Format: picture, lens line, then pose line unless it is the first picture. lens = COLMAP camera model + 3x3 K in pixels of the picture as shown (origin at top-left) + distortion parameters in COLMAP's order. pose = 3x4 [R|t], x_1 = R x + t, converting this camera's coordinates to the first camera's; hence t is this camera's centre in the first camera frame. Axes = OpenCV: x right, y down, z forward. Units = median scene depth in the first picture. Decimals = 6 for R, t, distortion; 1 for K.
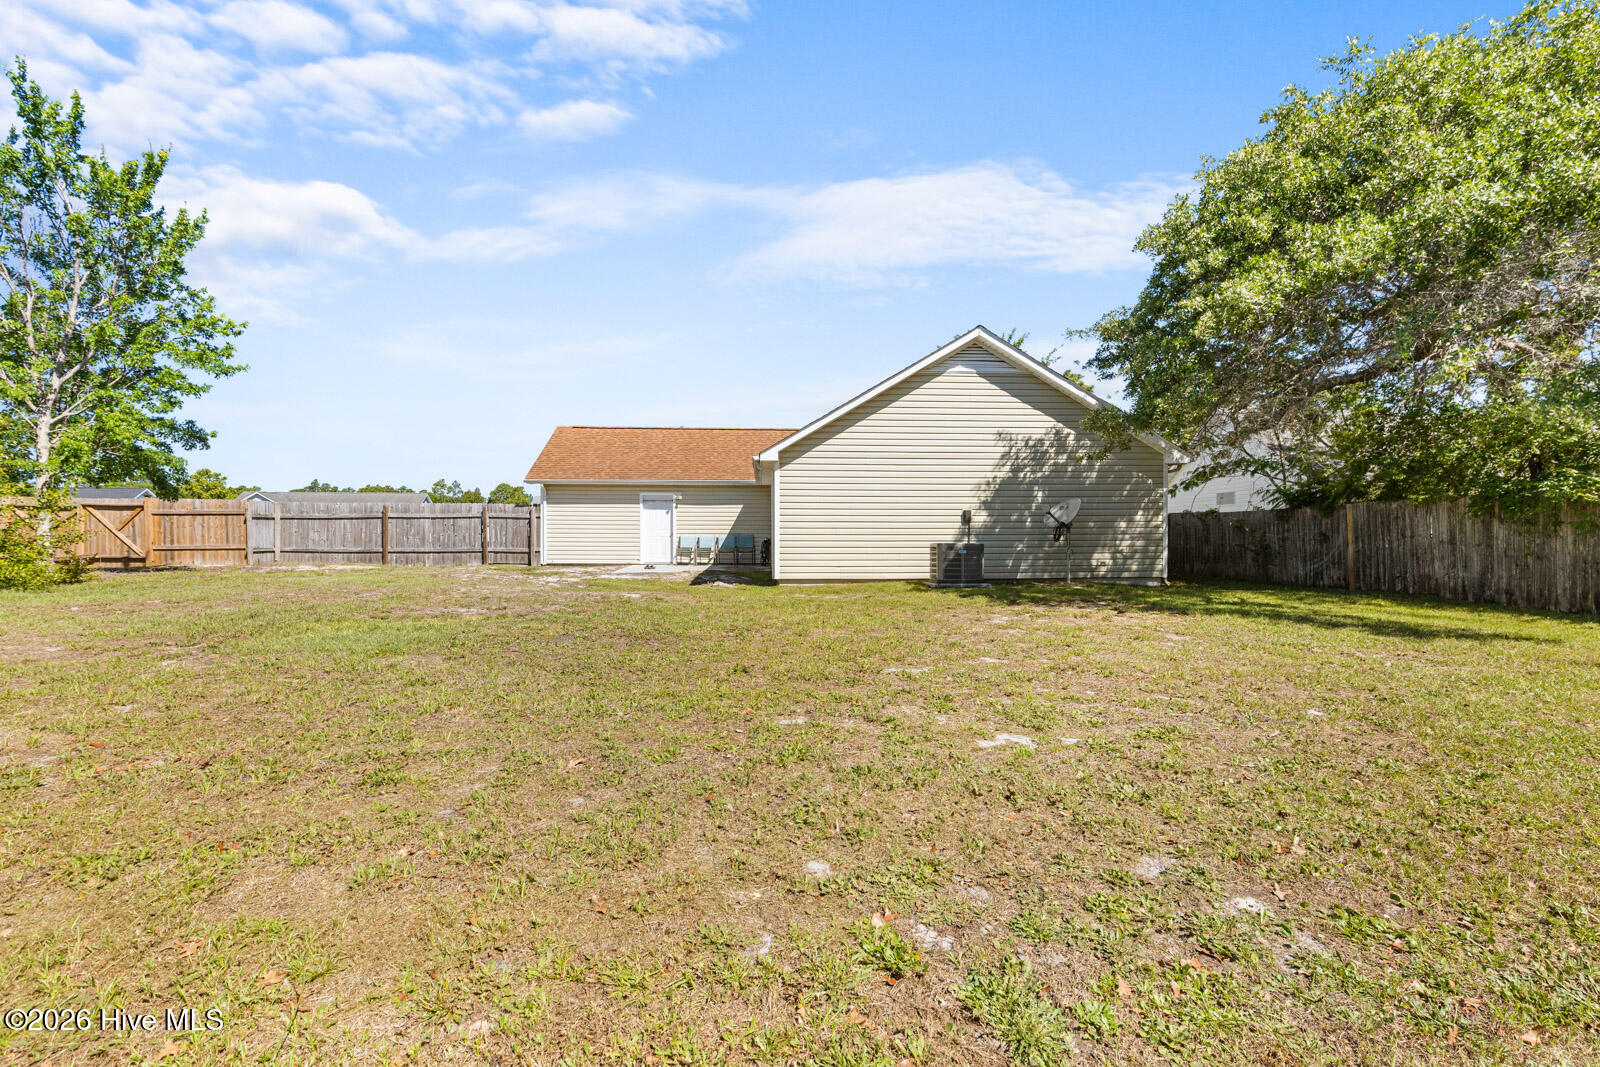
lens RADIAL K [[720.7, 0, 800.0], [0, 720.7, 533.5], [0, 0, 1]] dist [0.000367, 0.000092]
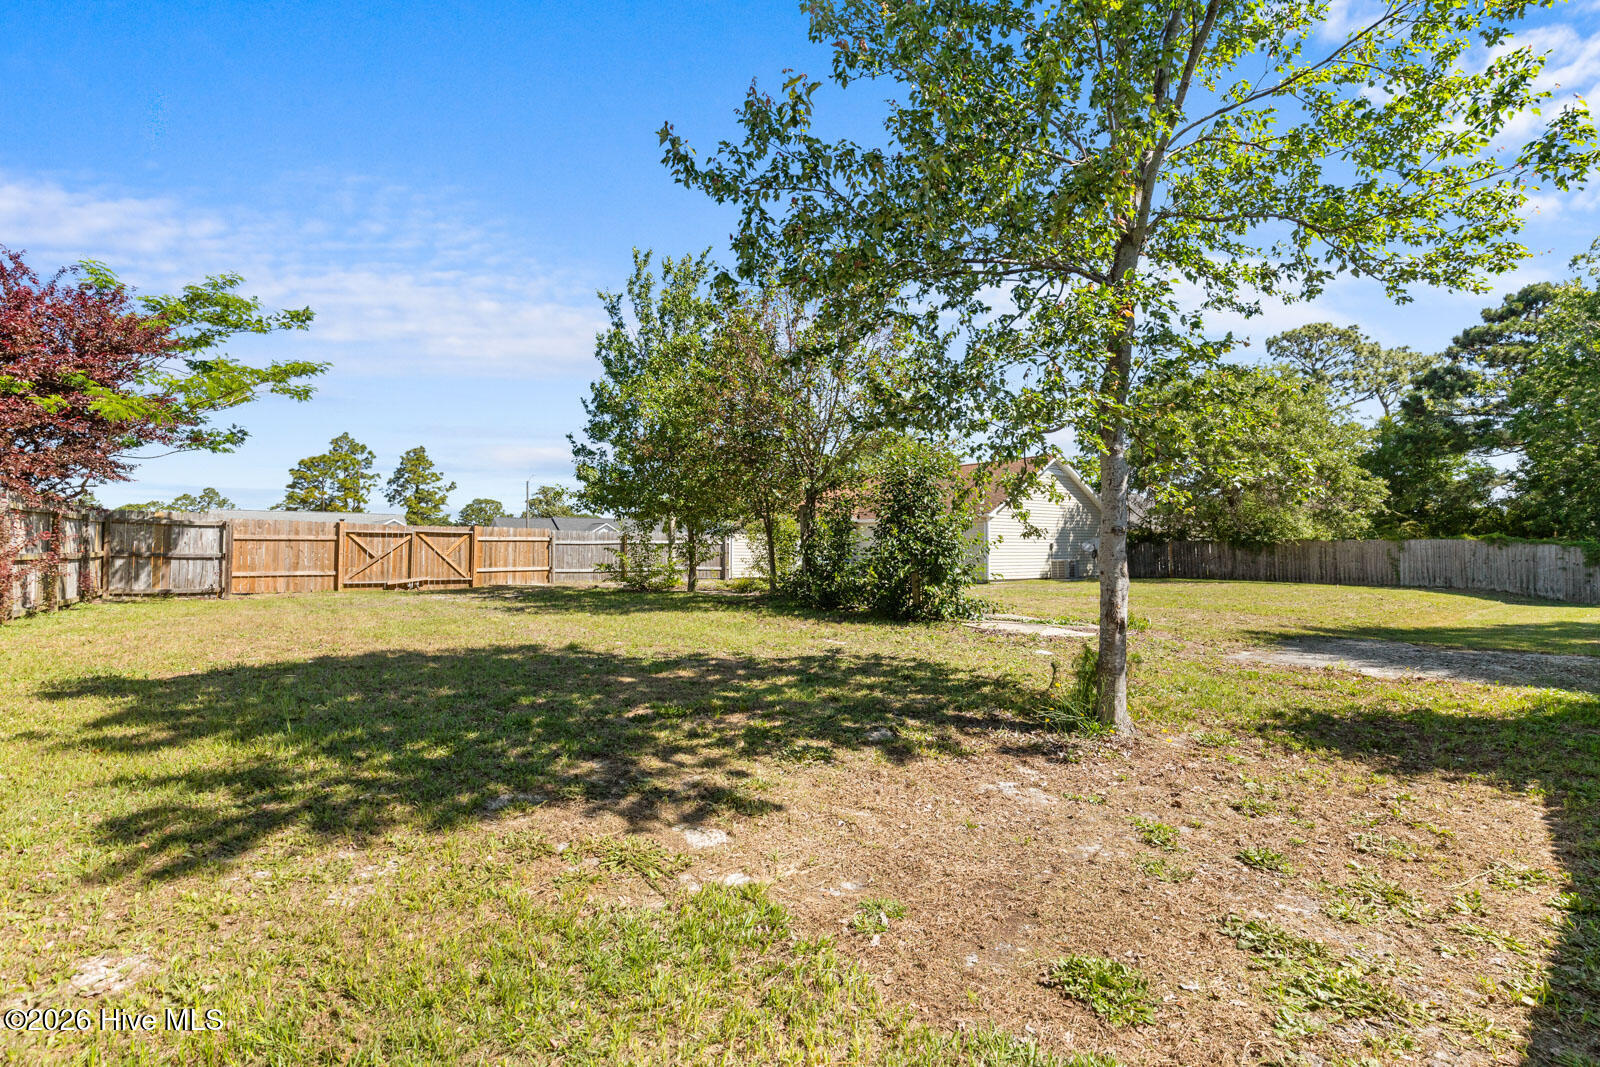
lens RADIAL K [[720.7, 0, 800.0], [0, 720.7, 533.5], [0, 0, 1]] dist [0.000367, 0.000092]
pose [[0.830651, 0.010503, 0.556694, -1.119008], [0.005510, 0.999618, -0.027082, -0.005450], [-0.556766, 0.025563, 0.830276, -0.219315]]
